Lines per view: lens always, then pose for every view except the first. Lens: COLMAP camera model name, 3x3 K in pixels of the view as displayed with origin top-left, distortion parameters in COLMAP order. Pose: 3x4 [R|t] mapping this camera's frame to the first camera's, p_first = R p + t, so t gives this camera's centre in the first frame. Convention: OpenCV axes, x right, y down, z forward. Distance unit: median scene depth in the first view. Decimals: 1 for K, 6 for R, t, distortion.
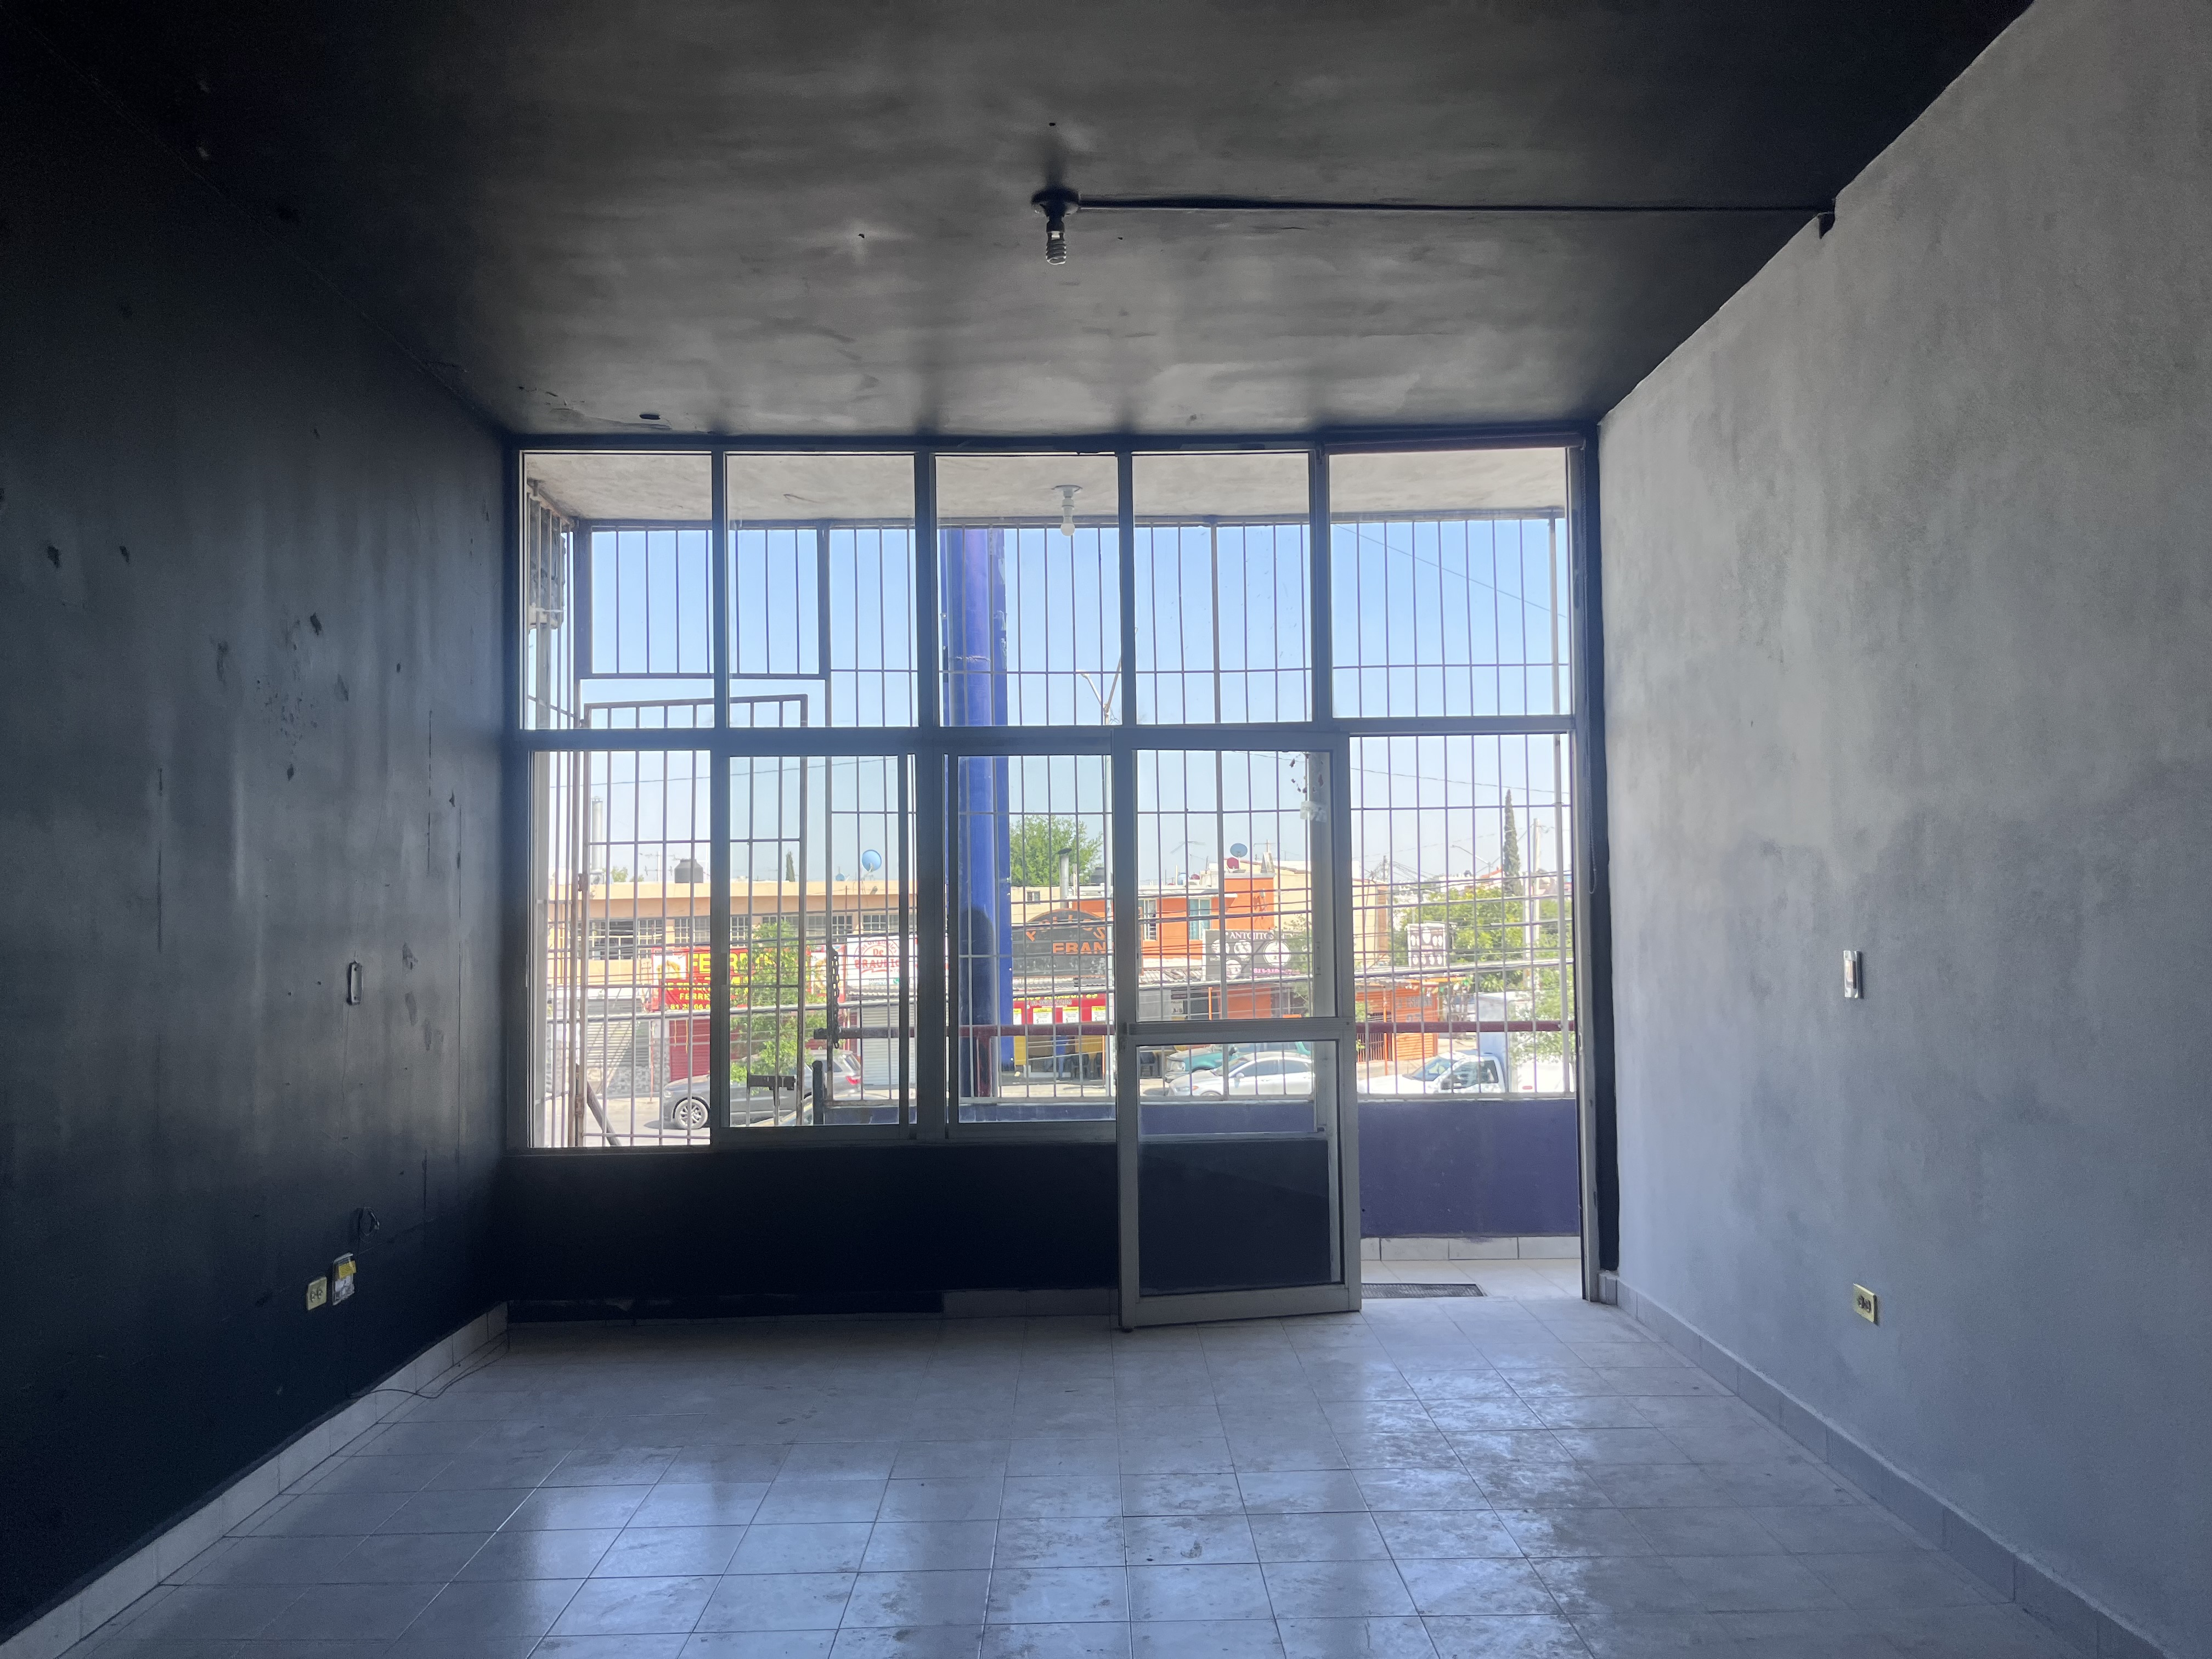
lens RADIAL K [[1683.4, 0, 1109.1], [0, 1683.4, 845.4], [0, 0, 1]] dist [0.072459, -0.095862]
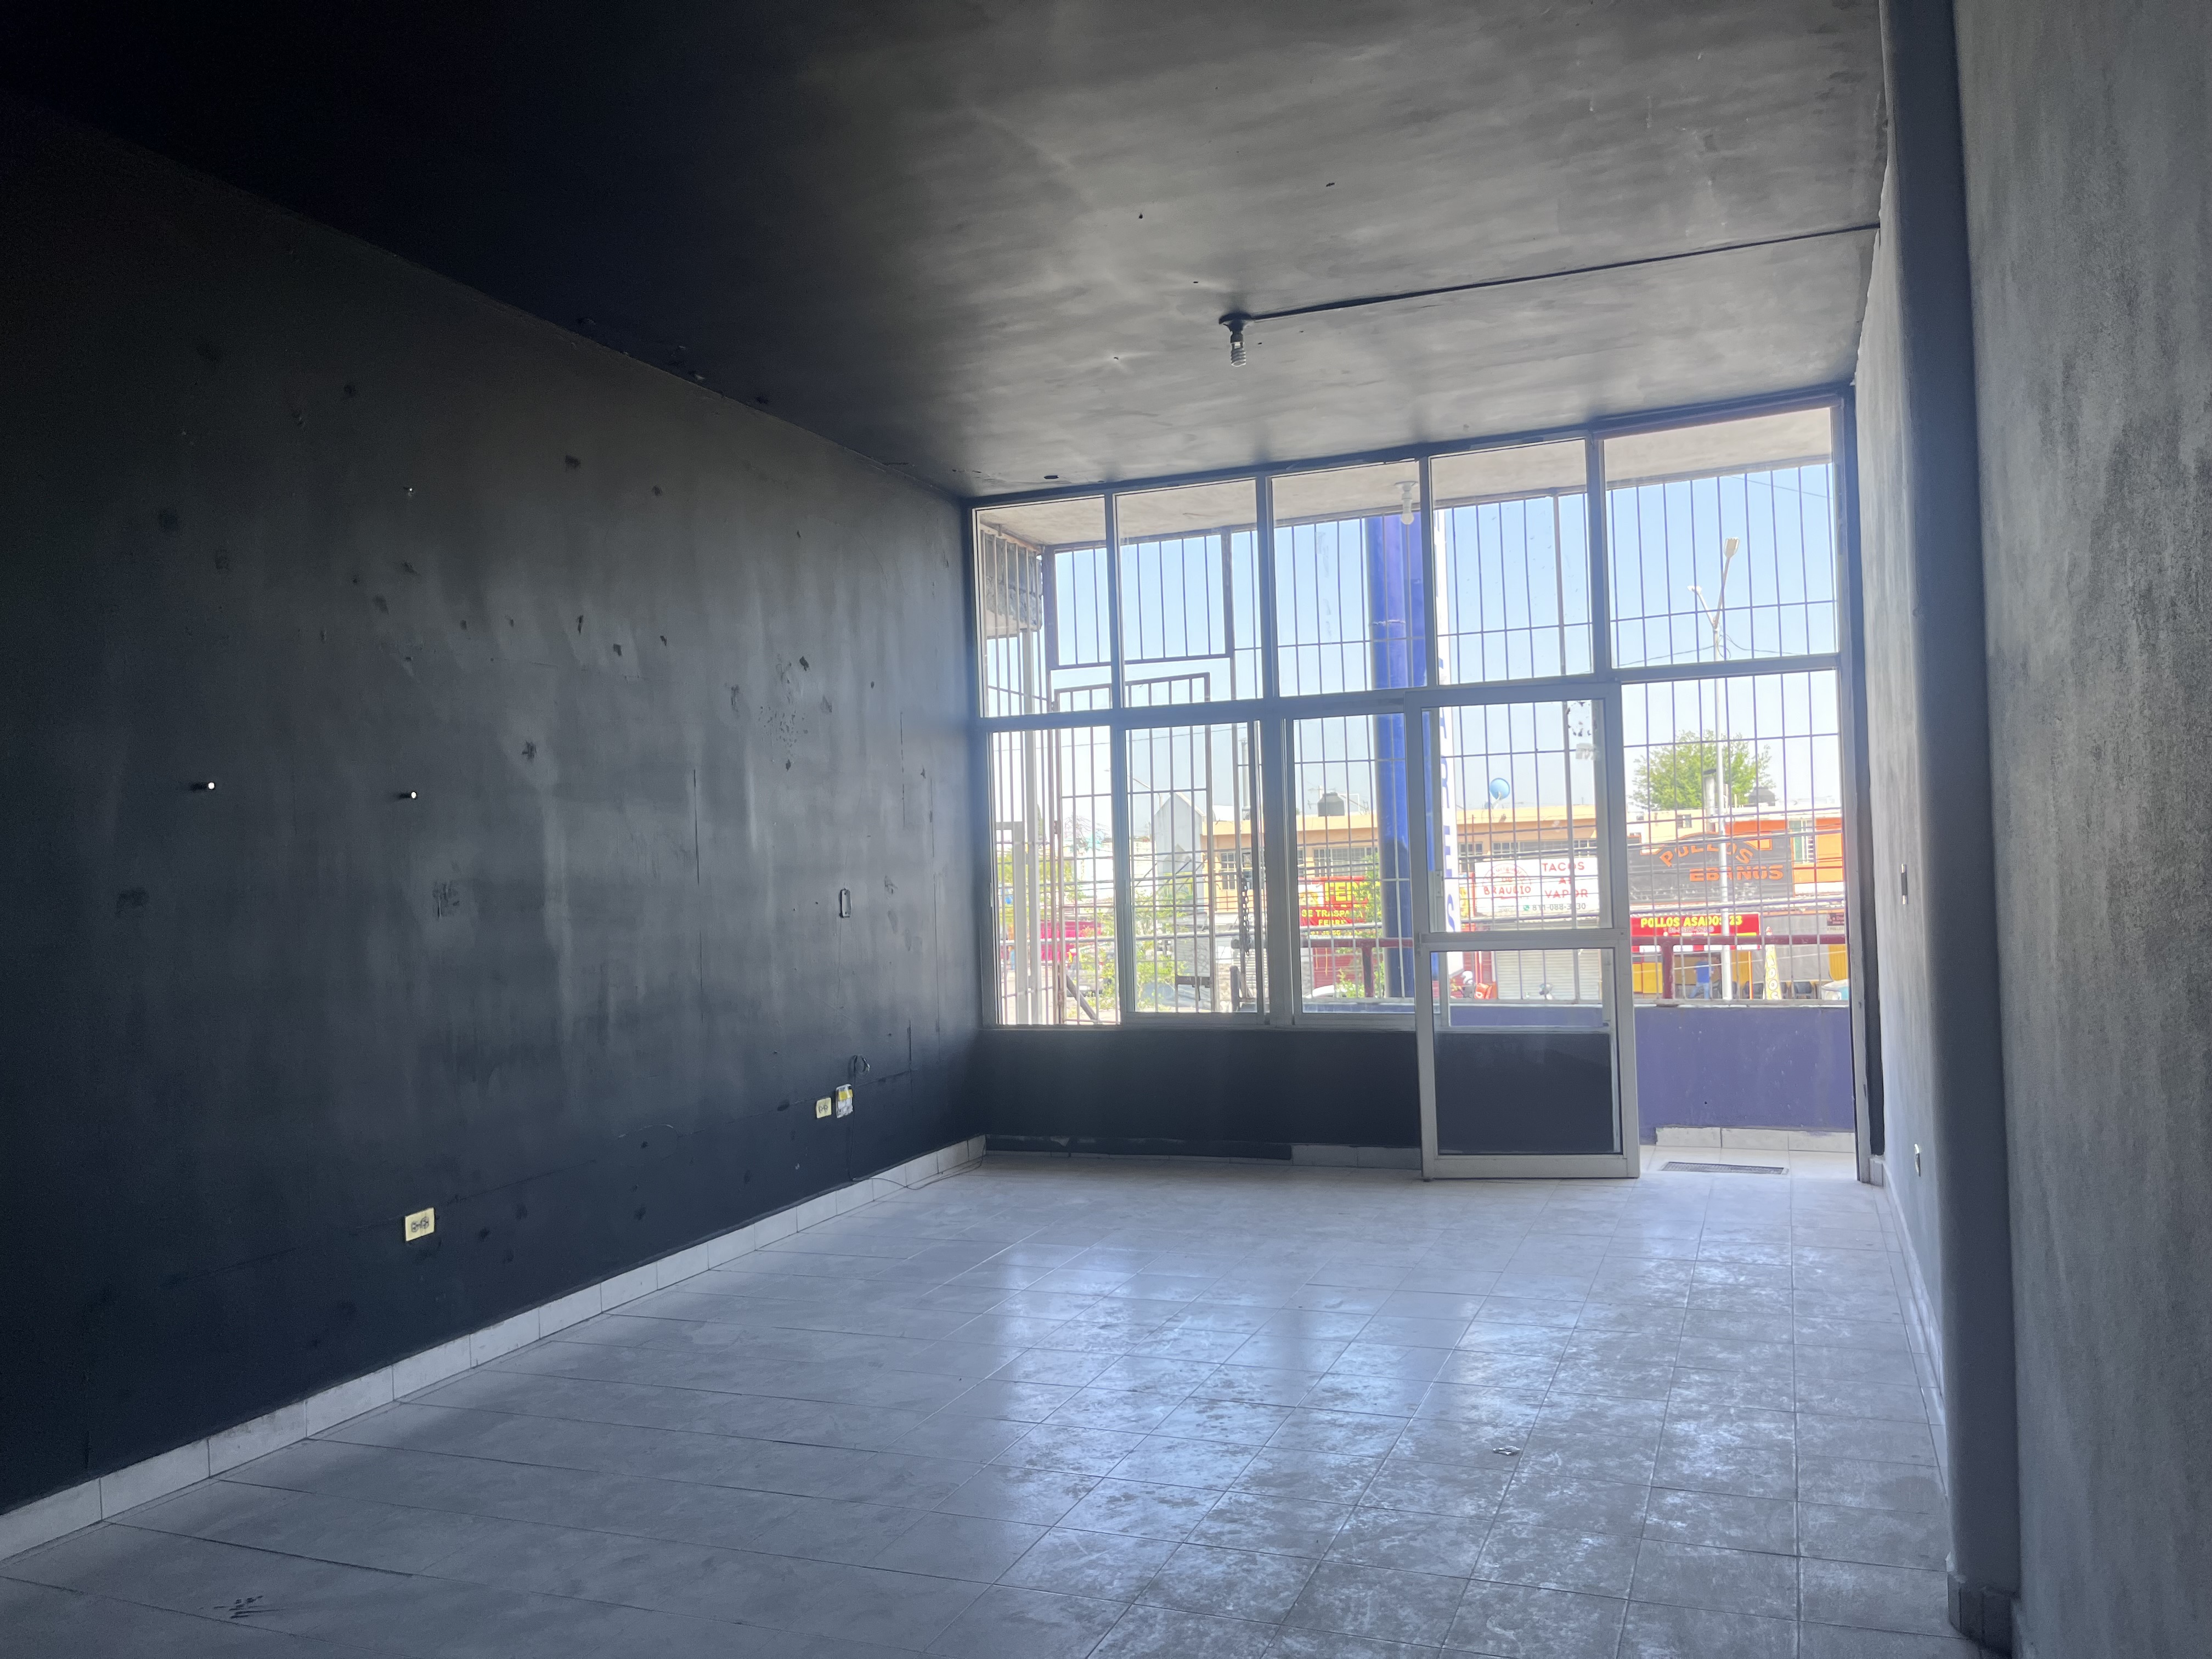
lens RADIAL K [[1683.4, 0, 1109.1], [0, 1683.4, 845.4], [0, 0, 1]] dist [0.072459, -0.095862]
pose [[0.922287, -0.022508, -0.385849, 0.274735], [0.038699, 0.998664, 0.034245, -0.008812], [0.384563, -0.046516, 0.921926, -0.213226]]
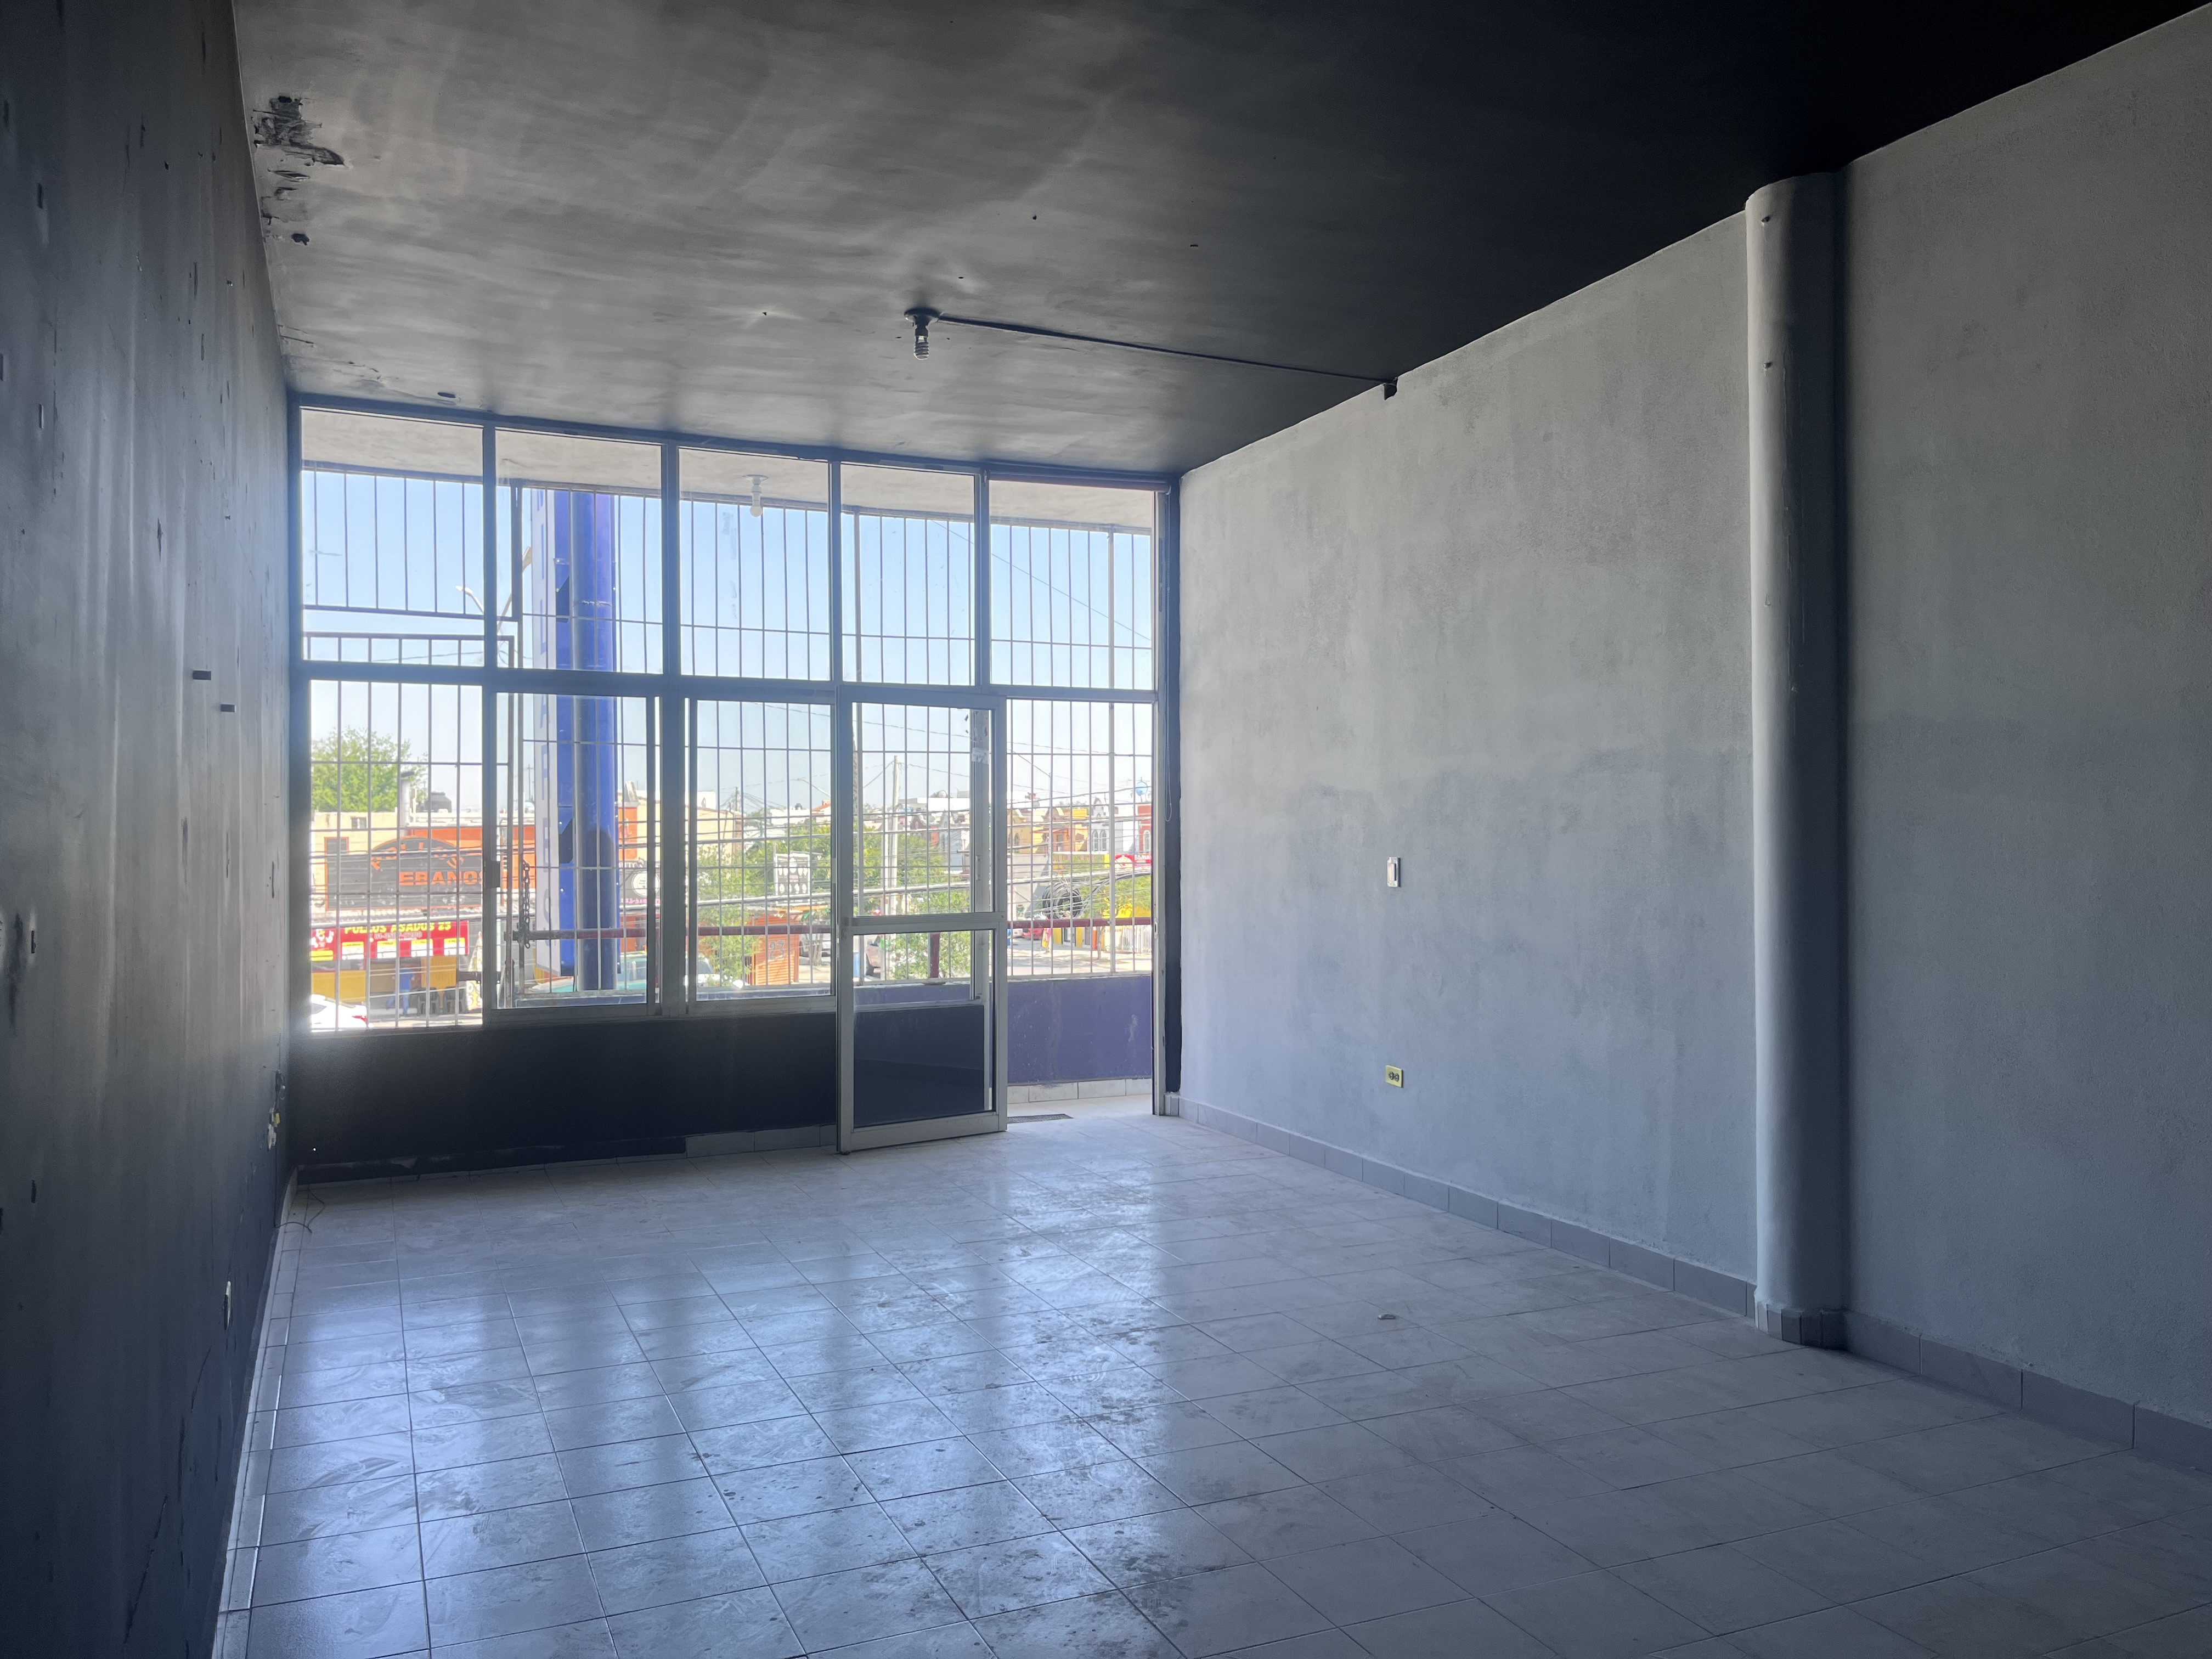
lens RADIAL K [[1683.4, 0, 1109.1], [0, 1683.4, 845.4], [0, 0, 1]] dist [0.072459, -0.095862]
pose [[0.921651, 0.009189, 0.387911, -0.302081], [-0.024568, 0.999096, 0.034707, 0.001813], [-0.387241, -0.041518, 0.921043, -0.251276]]
